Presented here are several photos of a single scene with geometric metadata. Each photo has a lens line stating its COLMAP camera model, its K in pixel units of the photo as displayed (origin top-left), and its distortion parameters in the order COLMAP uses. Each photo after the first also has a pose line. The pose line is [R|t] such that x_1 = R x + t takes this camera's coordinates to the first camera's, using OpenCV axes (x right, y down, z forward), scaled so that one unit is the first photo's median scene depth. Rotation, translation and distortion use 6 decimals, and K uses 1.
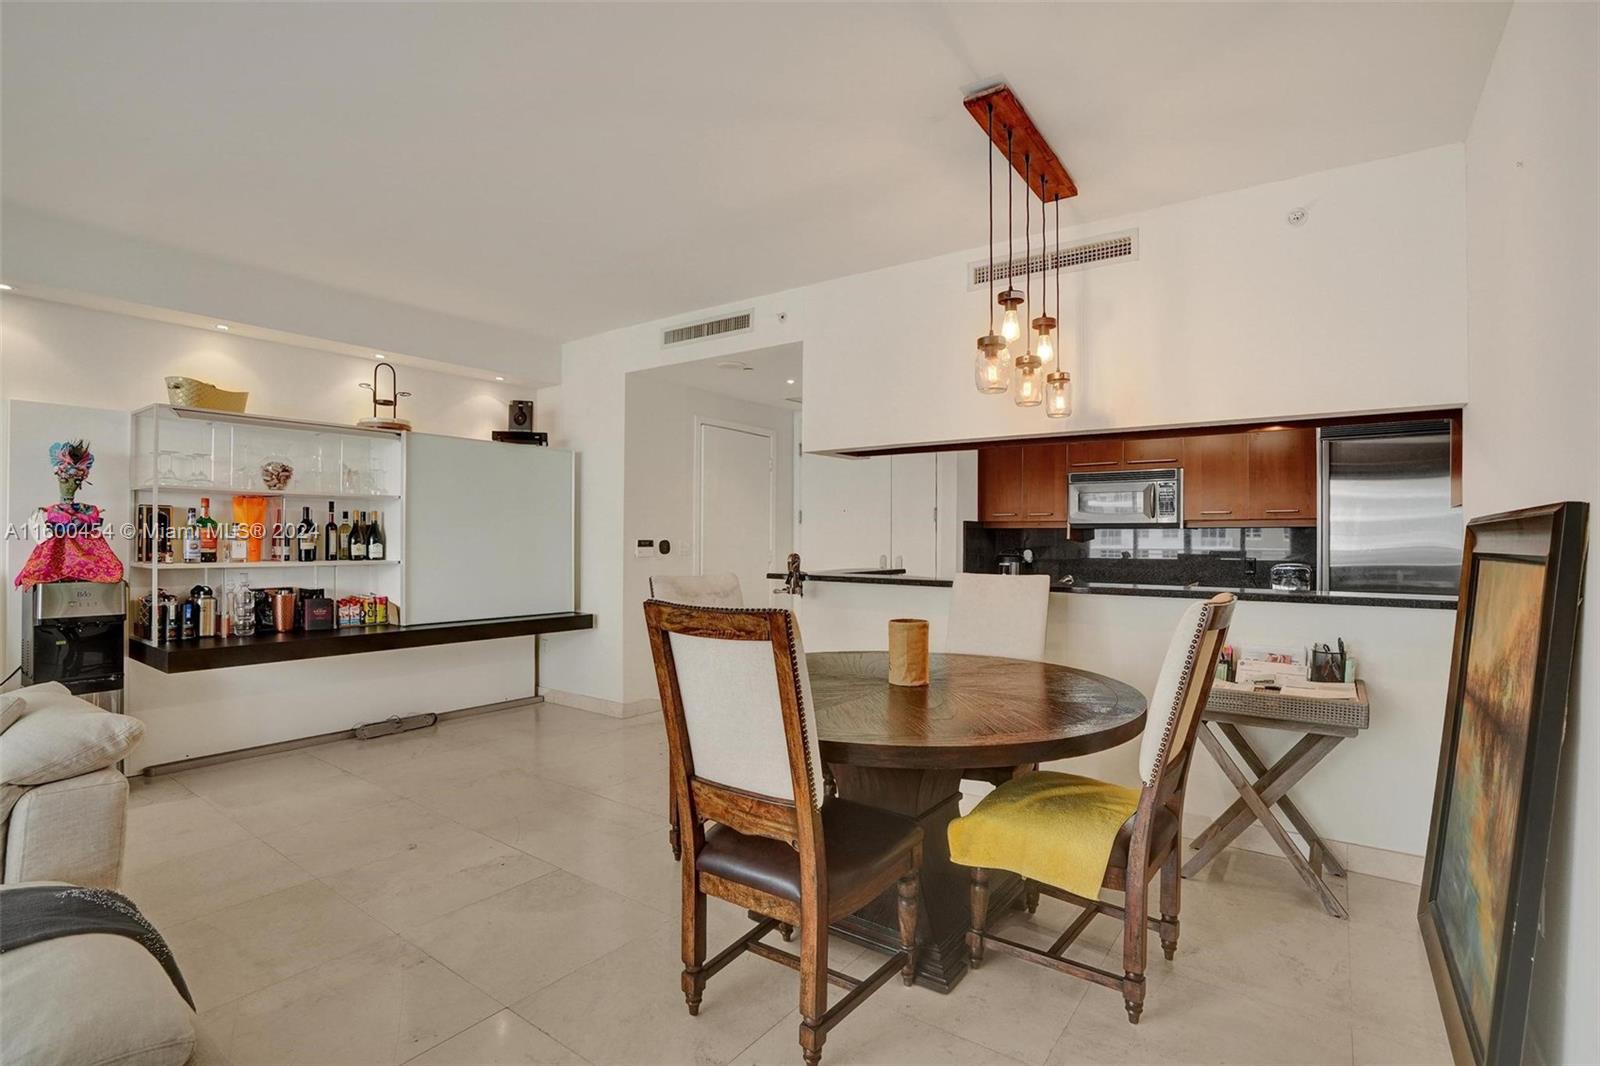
lens RADIAL K [[751.9, 0, 809.9], [0, 751.9, 536.3], [0, 0, 1]] dist [-0.067483, 0.026117]
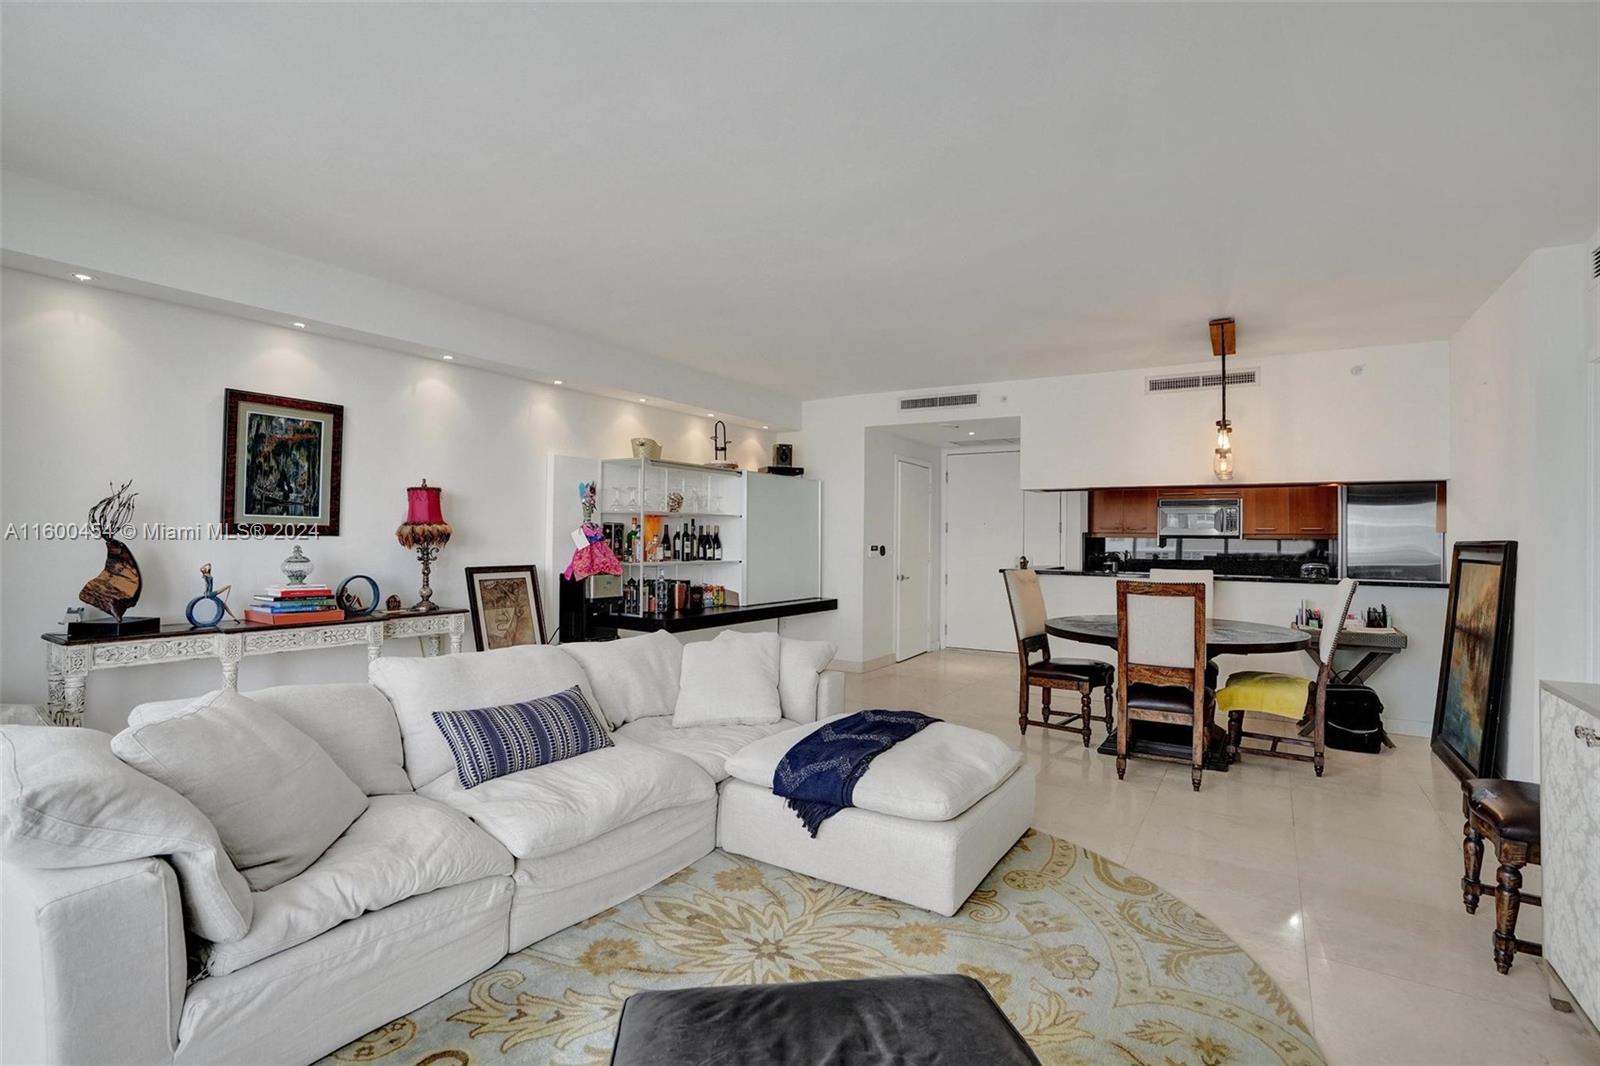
lens RADIAL K [[751.9, 0, 793.3], [0, 751.9, 527.1], [0, 0, 1]] dist [-0.067483, 0.026117]
pose [[0.998389, 0.005783, 0.056440, -0.623701], [-0.005244, 0.999939, -0.009698, -0.021853], [-0.056493, 0.009387, 0.998359, -0.540390]]
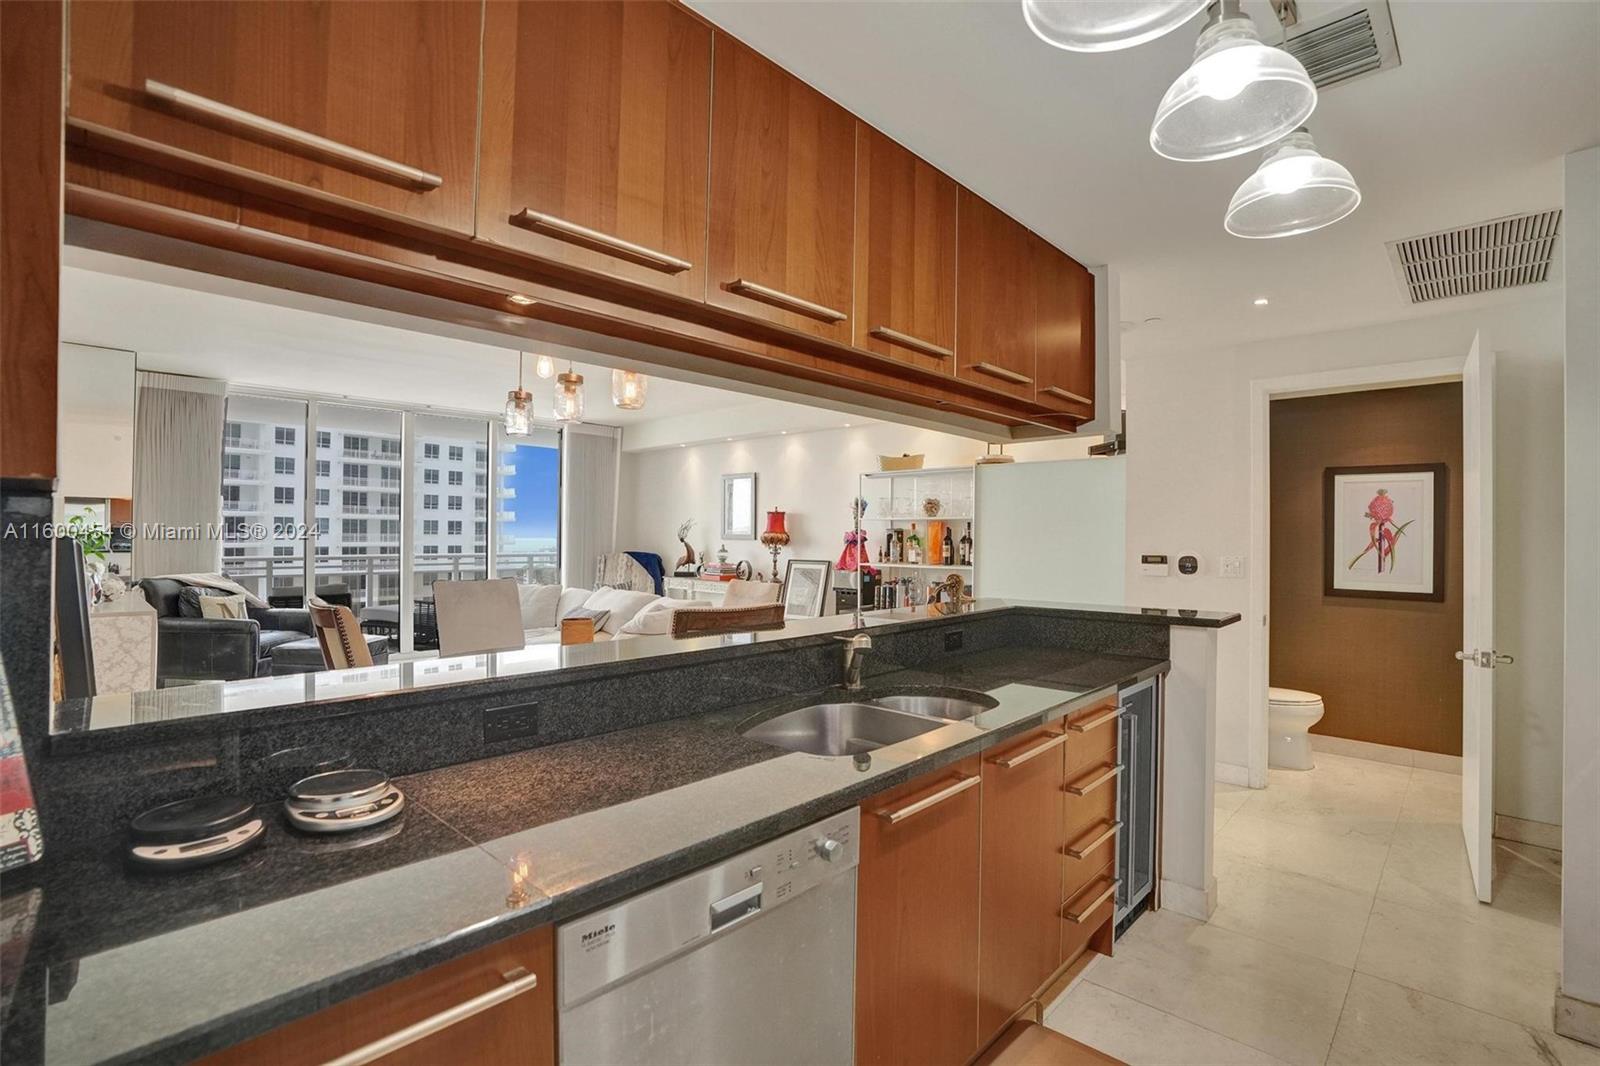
lens RADIAL K [[751.9, 0, 815.5], [0, 751.9, 527.0], [0, 0, 1]] dist [-0.067483, 0.026117]
pose [[-0.122865, -0.018489, -0.992251, 0.883643], [-0.003939, 0.999828, -0.018142, -0.014443], [0.992416, 0.001679, -0.122917, 1.032031]]
